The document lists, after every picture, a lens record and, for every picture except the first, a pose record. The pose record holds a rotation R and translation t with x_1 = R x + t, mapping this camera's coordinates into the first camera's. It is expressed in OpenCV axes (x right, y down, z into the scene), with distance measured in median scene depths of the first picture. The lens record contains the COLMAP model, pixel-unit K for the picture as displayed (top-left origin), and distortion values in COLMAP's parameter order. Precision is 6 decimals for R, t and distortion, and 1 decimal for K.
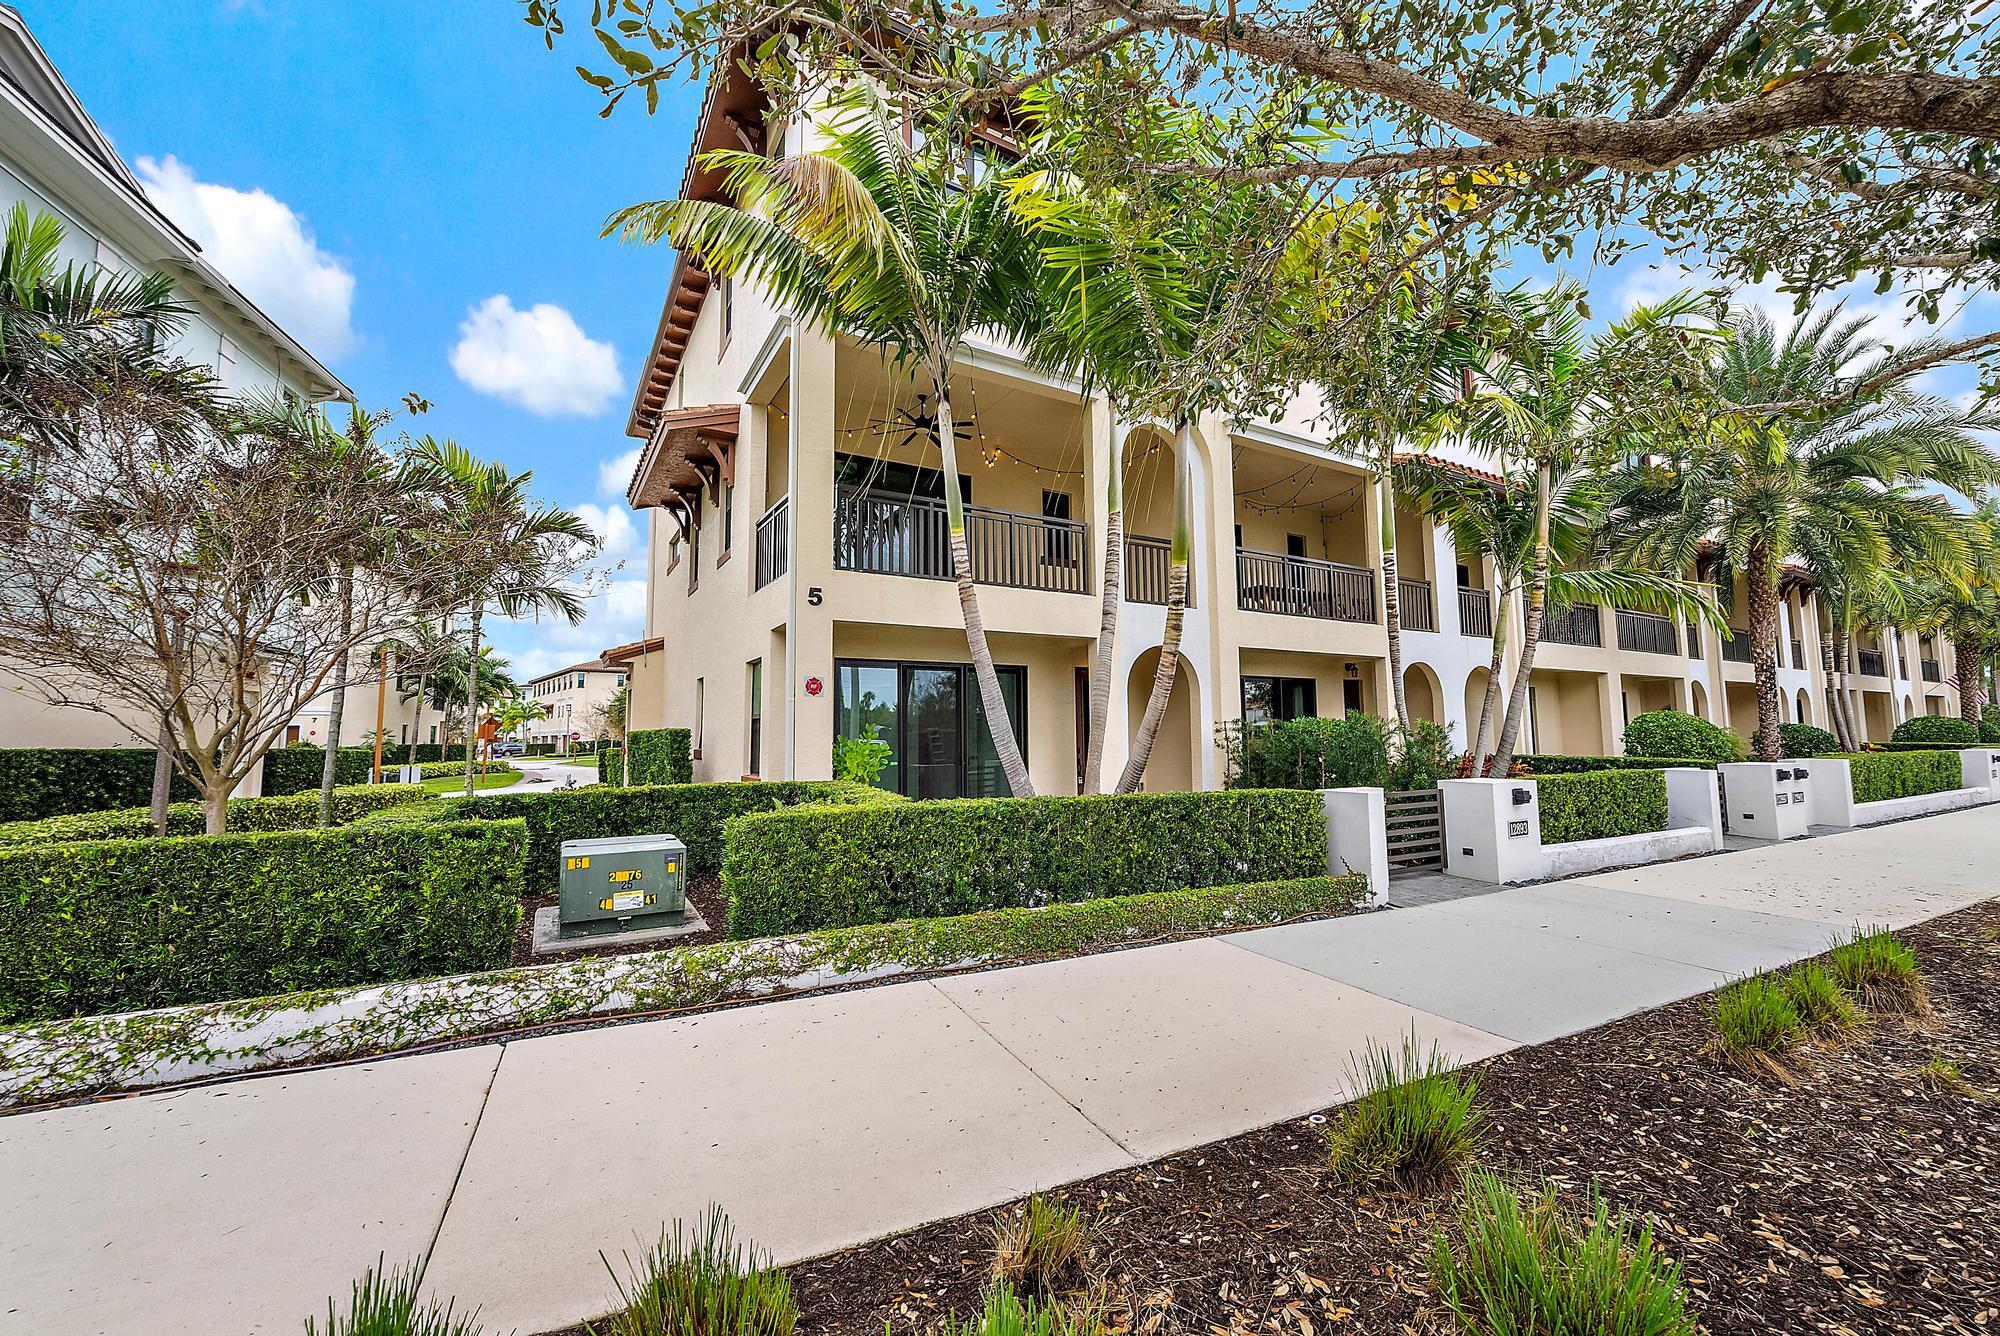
lens RADIAL K [[796.6, 0, 991.8], [0, 796.6, 678.3], [0, 0, 1]] dist [0.000277, -0.000348]
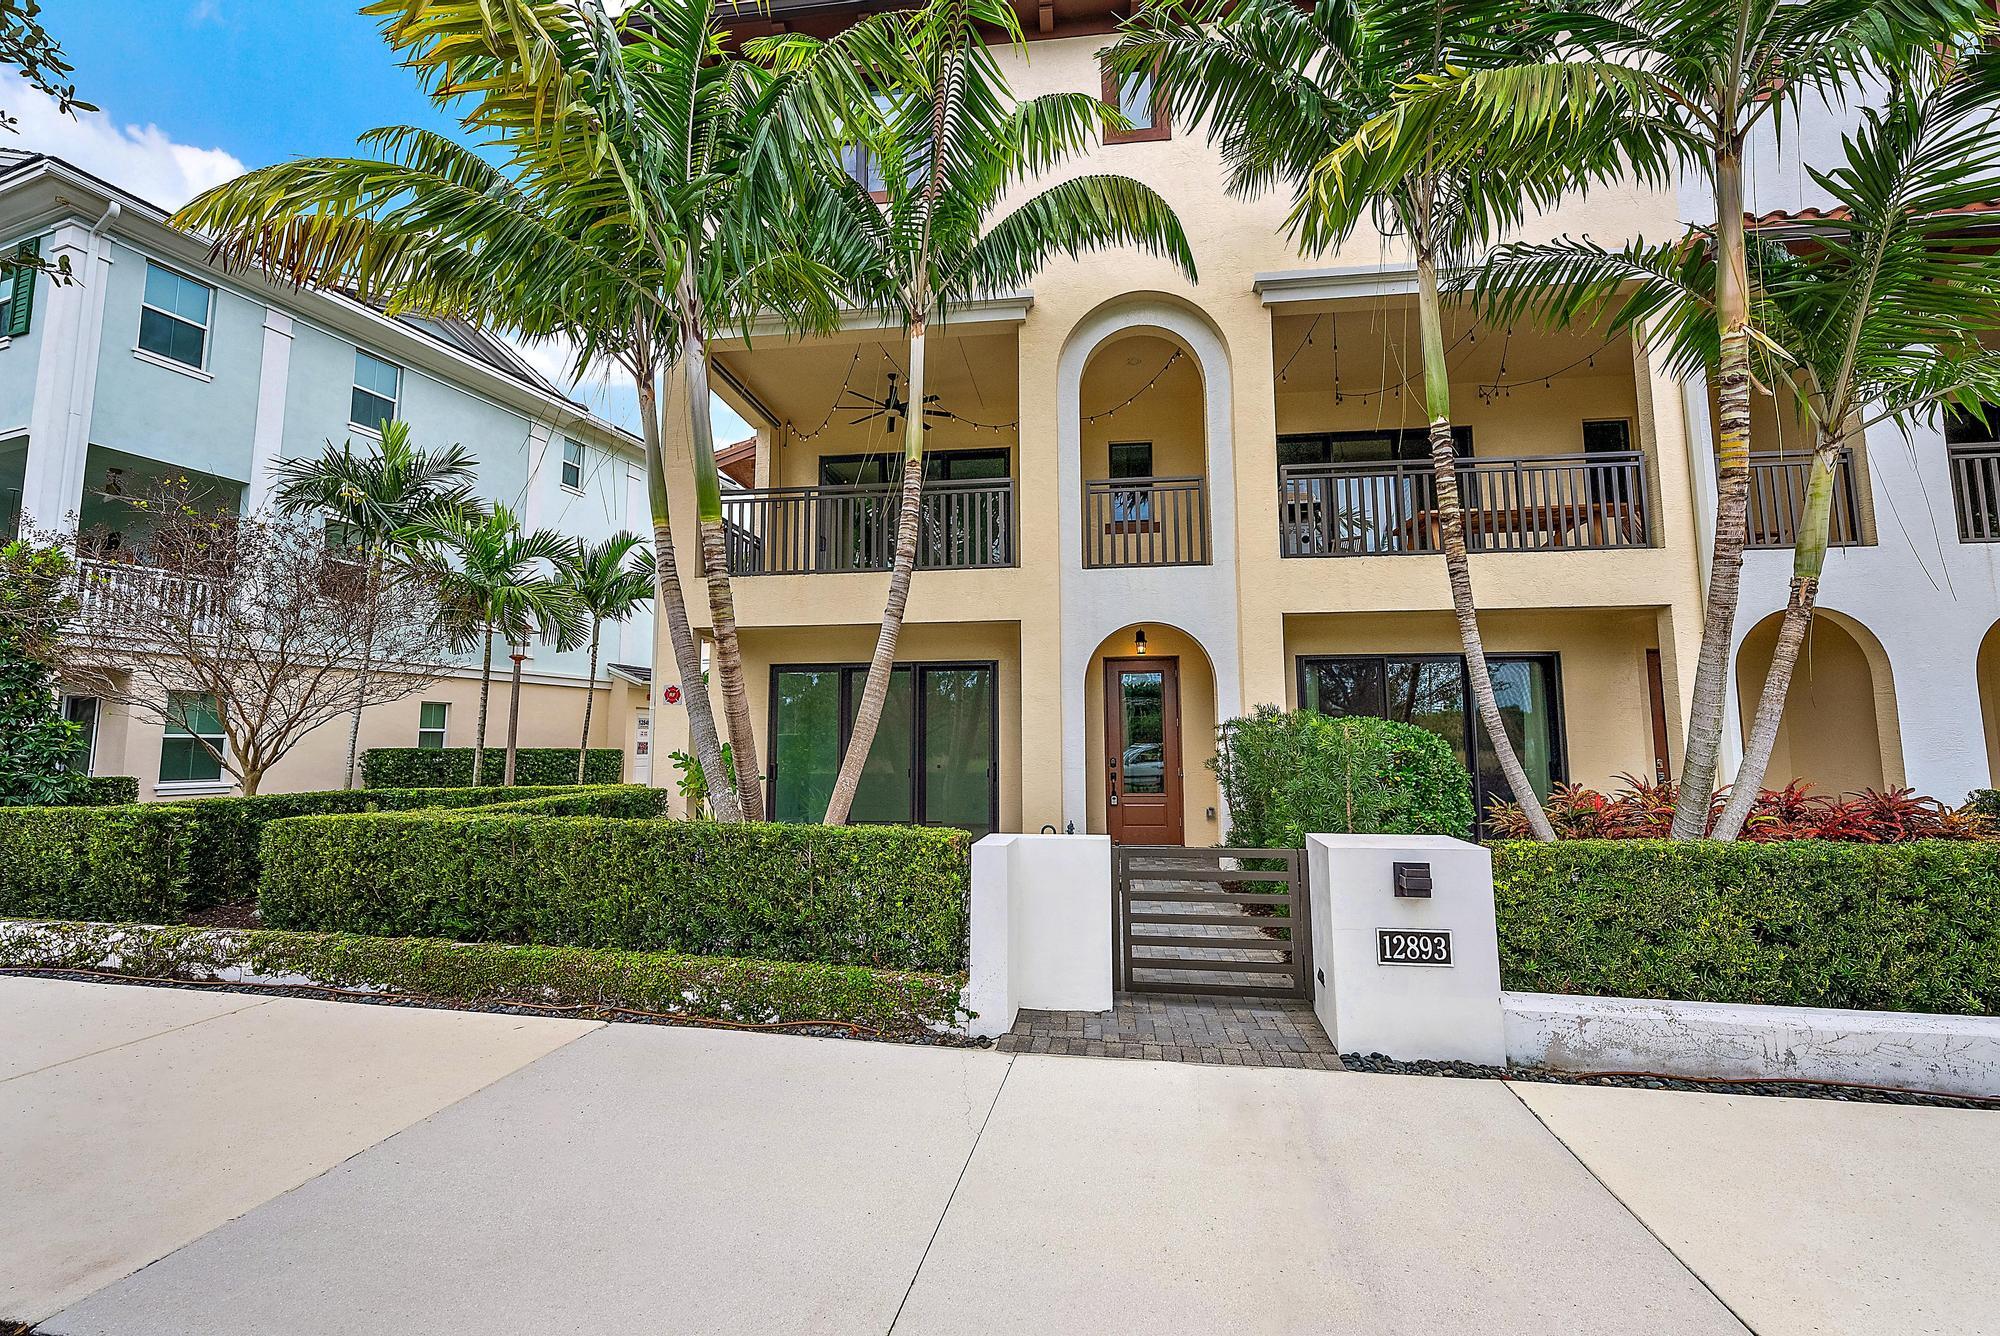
lens RADIAL K [[796.6, 0, 998.0], [0, 796.6, 653.2], [0, 0, 1]] dist [0.000277, -0.000348]
pose [[0.792412, -0.061821, -0.606845, 0.763368], [0.041995, 0.998020, -0.046834, 0.023272], [0.608539, 0.011627, 0.793439, 0.462300]]
